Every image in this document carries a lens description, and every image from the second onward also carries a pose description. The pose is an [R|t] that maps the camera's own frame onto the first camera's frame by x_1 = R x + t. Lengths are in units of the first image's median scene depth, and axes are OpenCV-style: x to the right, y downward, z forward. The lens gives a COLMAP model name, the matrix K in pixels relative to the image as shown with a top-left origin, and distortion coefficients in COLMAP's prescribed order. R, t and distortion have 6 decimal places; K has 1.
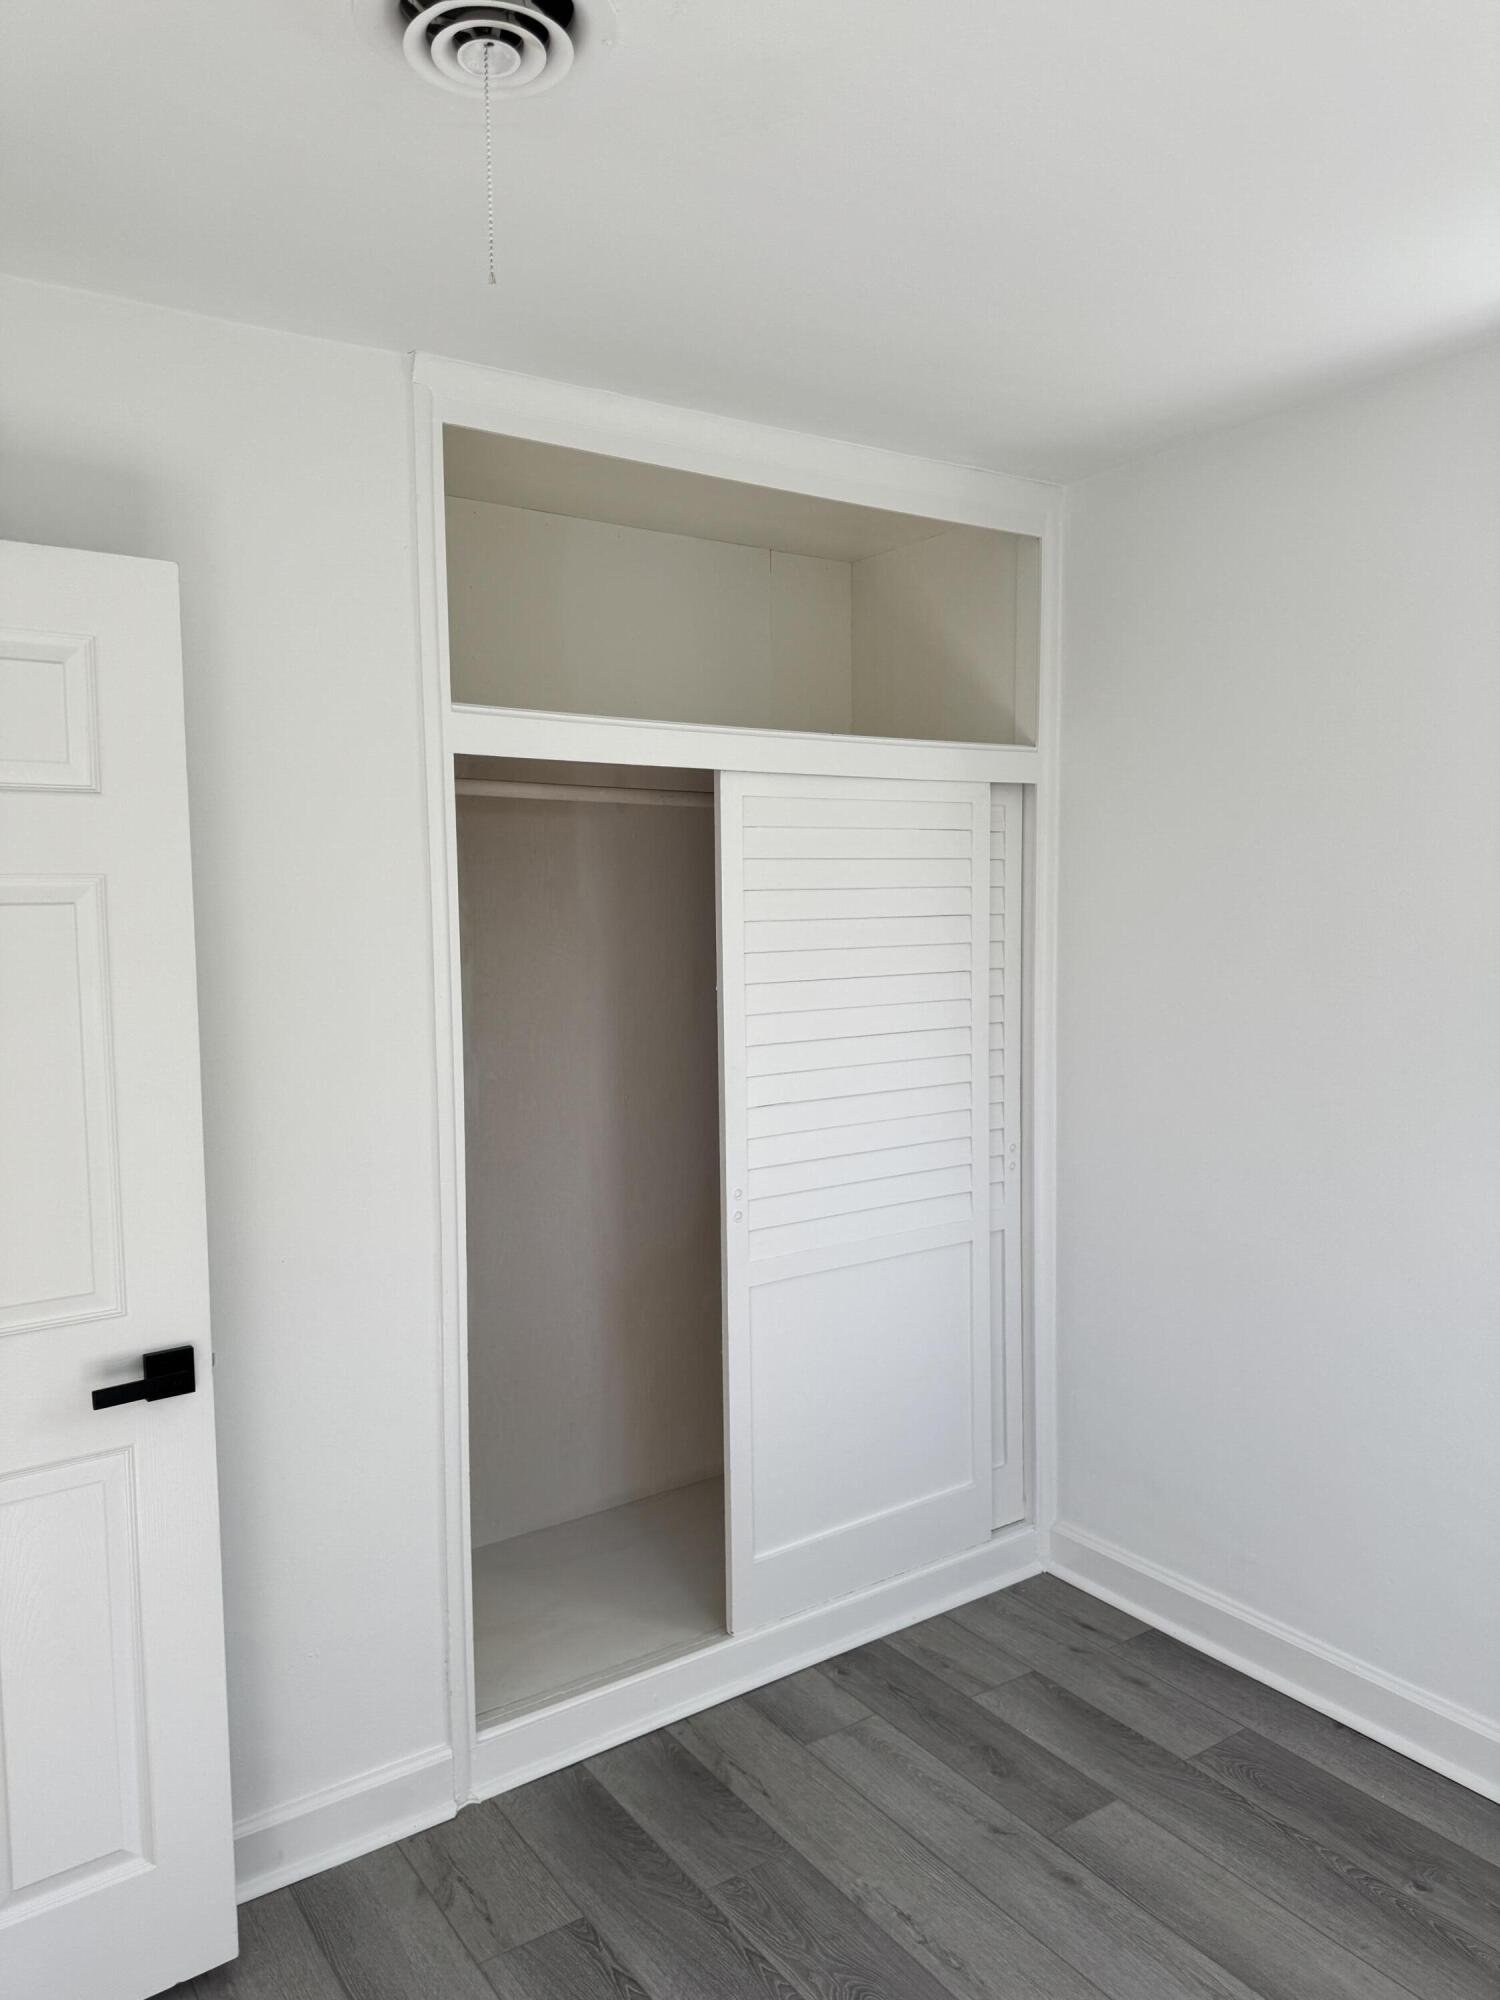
lens RADIAL K [[1417.6, 0, 749.4], [0, 1417.6, 1010.5], [0, 0, 1]] dist [0.008084, -0.008505]
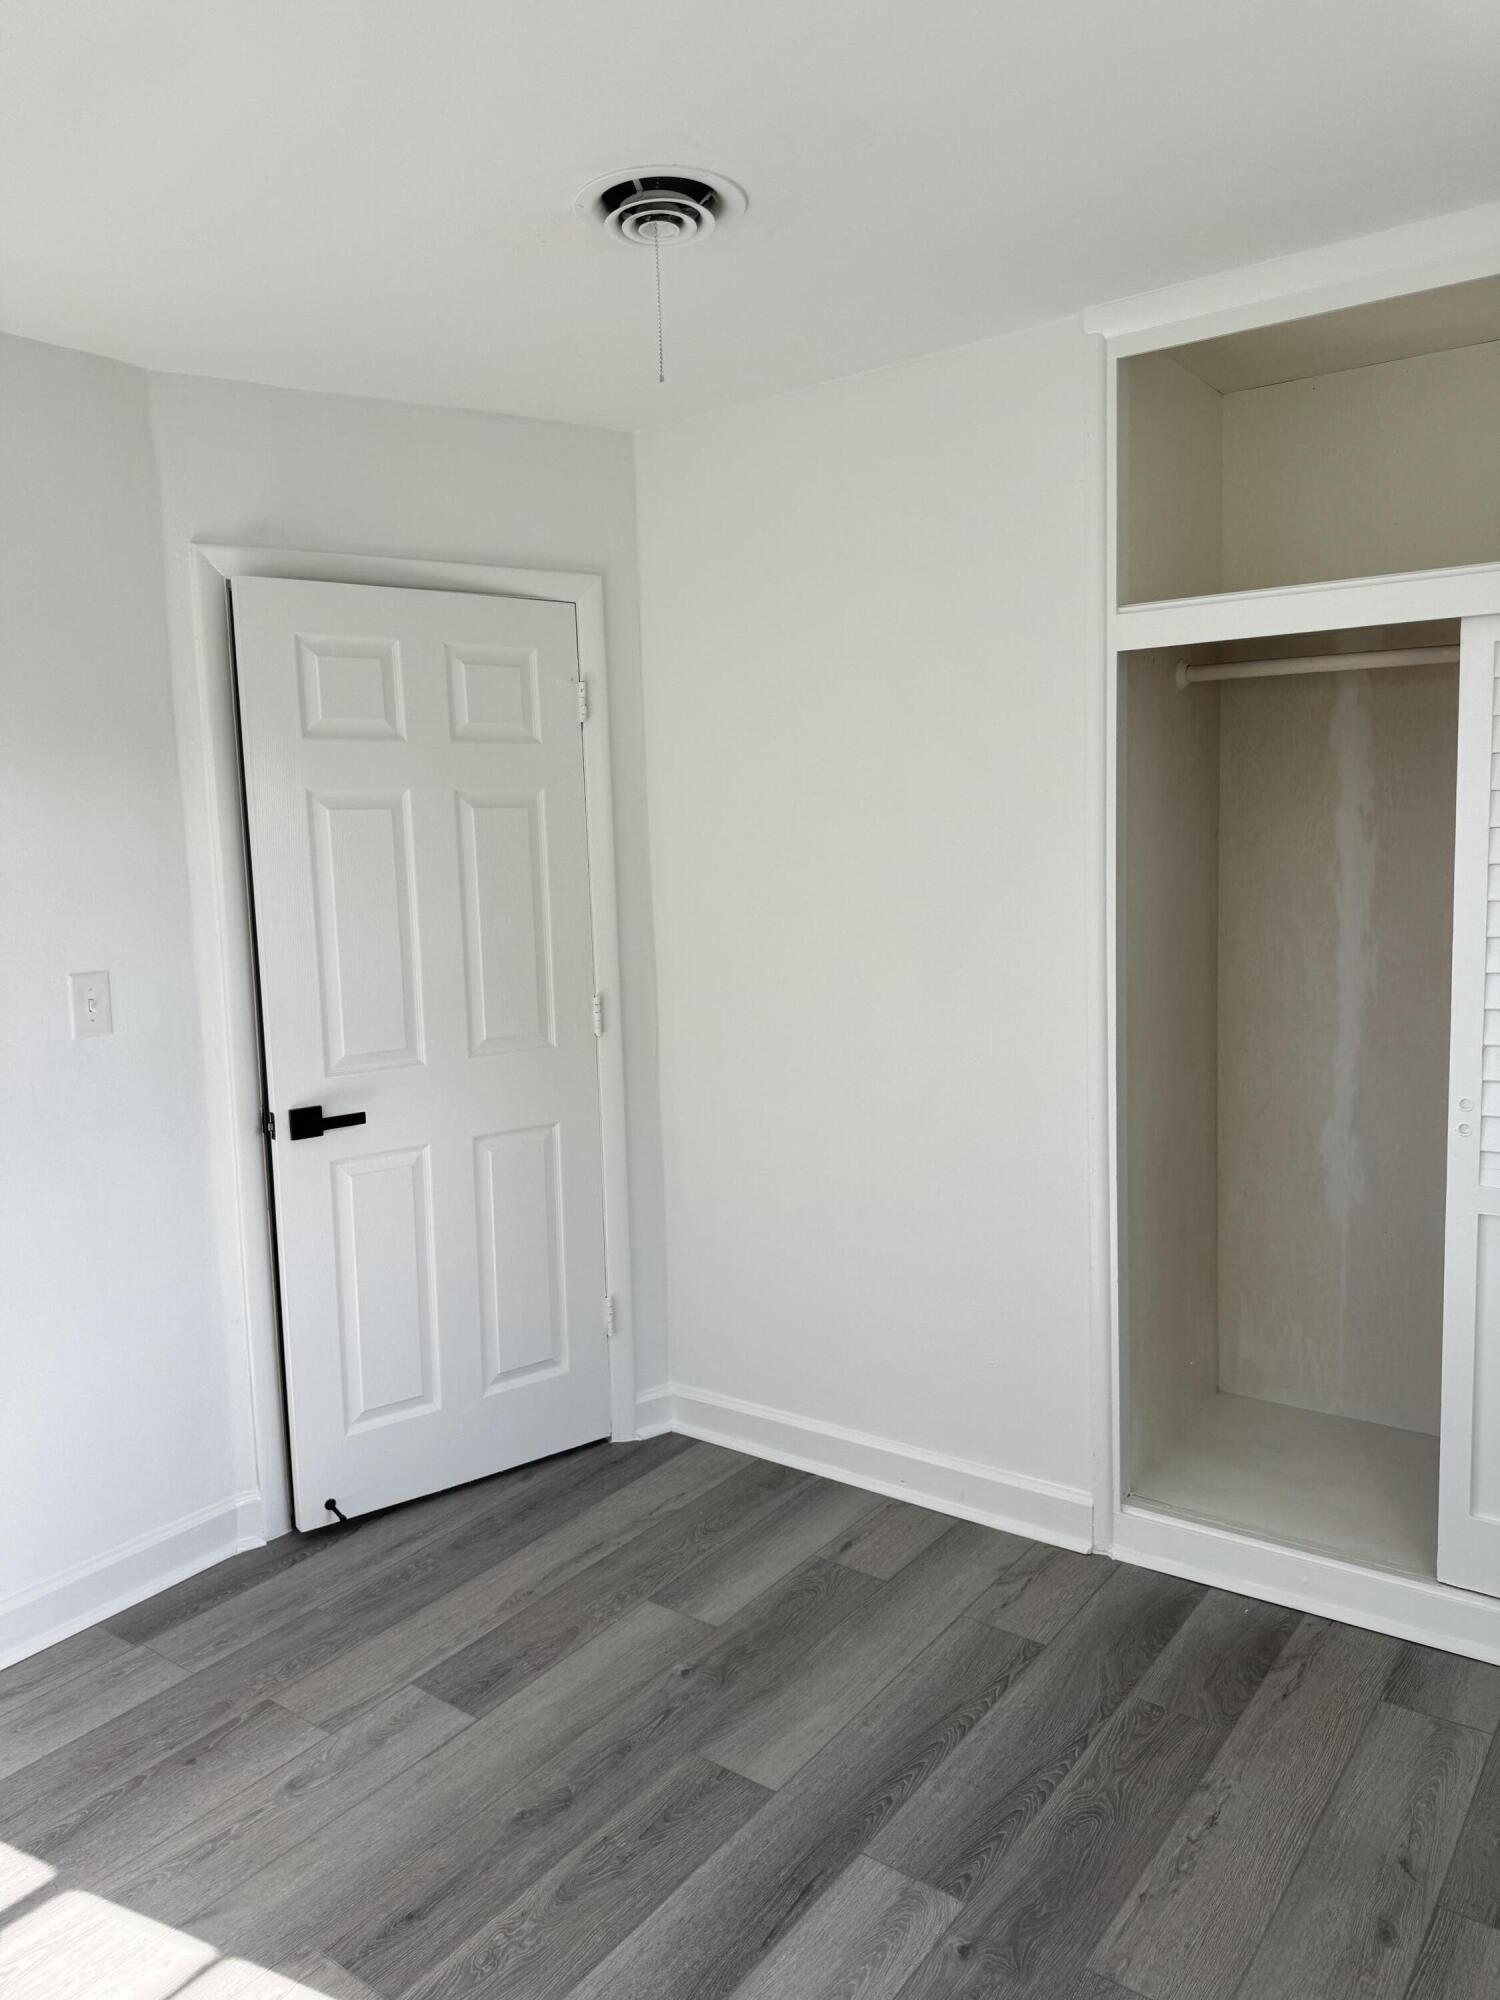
lens RADIAL K [[1417.6, 0, 747.9], [0, 1417.6, 990.4], [0, 0, 1]] dist [0.008084, -0.008505]
pose [[0.323026, 0.108048, -0.940202, 0.792121], [-0.040730, 0.994128, 0.100251, -0.012493], [0.945513, 0.005911, 0.325530, 0.347442]]
